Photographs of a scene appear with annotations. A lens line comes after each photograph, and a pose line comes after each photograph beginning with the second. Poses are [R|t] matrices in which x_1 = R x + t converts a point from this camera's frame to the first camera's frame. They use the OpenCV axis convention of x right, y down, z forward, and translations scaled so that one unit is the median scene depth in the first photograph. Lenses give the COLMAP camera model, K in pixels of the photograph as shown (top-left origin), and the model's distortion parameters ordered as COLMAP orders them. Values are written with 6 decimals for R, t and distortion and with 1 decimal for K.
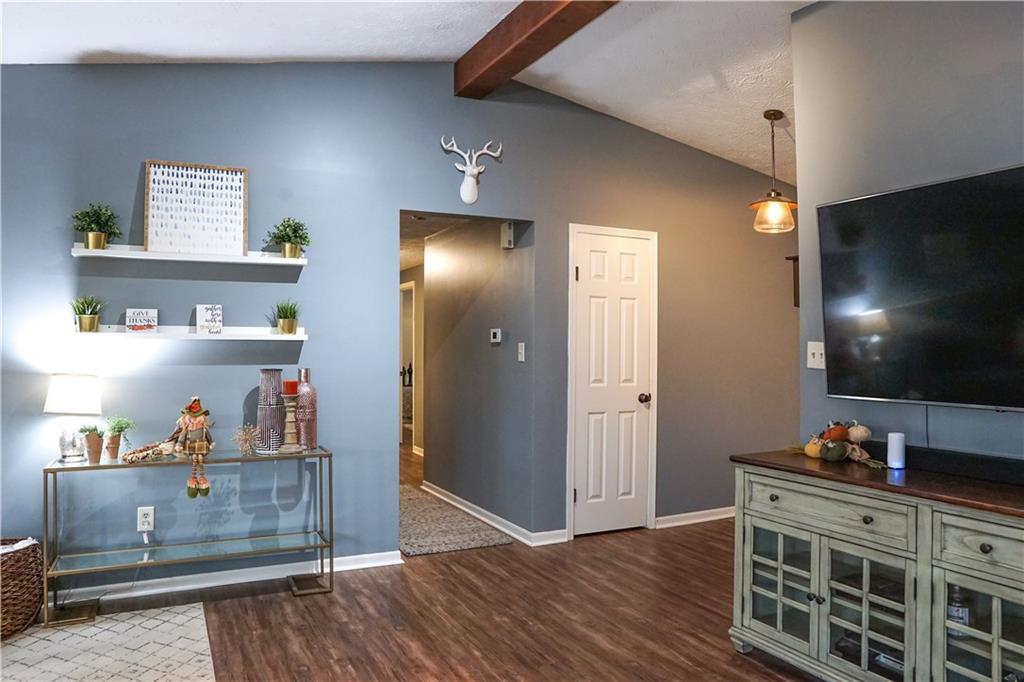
lens RADIAL K [[725.9, 0, 517.5], [0, 725.9, 331.3], [0, 0, 1]] dist [-0.090249, 0.045202]
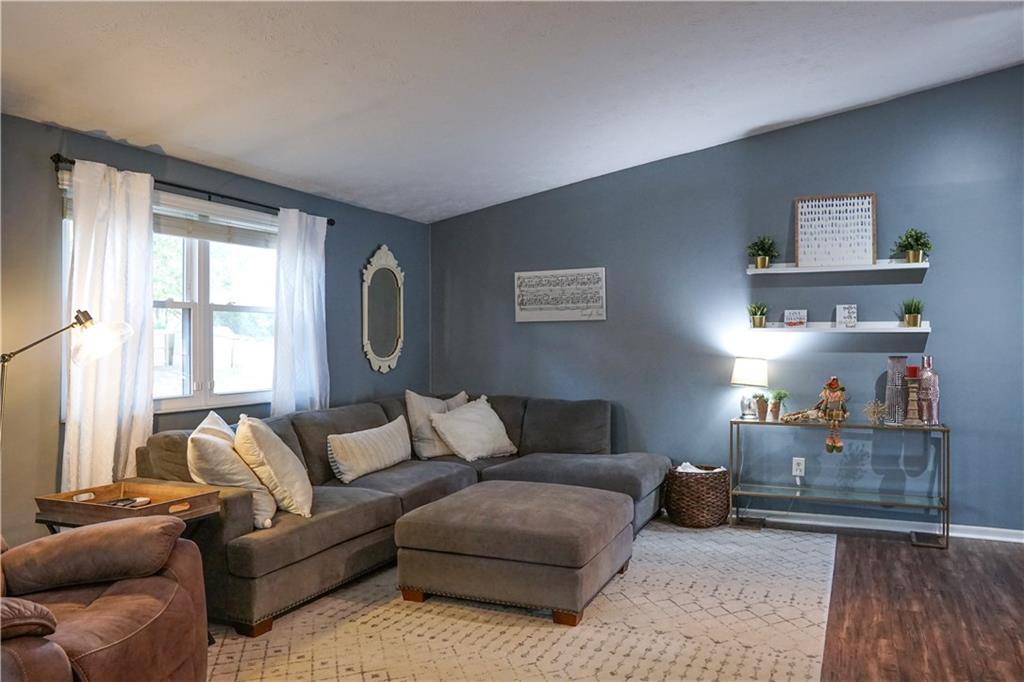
lens RADIAL K [[725.9, 0, 512.1], [0, 725.9, 338.1], [0, 0, 1]] dist [-0.090249, 0.045202]
pose [[0.611458, -0.003839, -0.791267, 0.213999], [0.018032, 0.999796, 0.009084, -0.000532], [0.791071, -0.019823, 0.611403, -0.252013]]
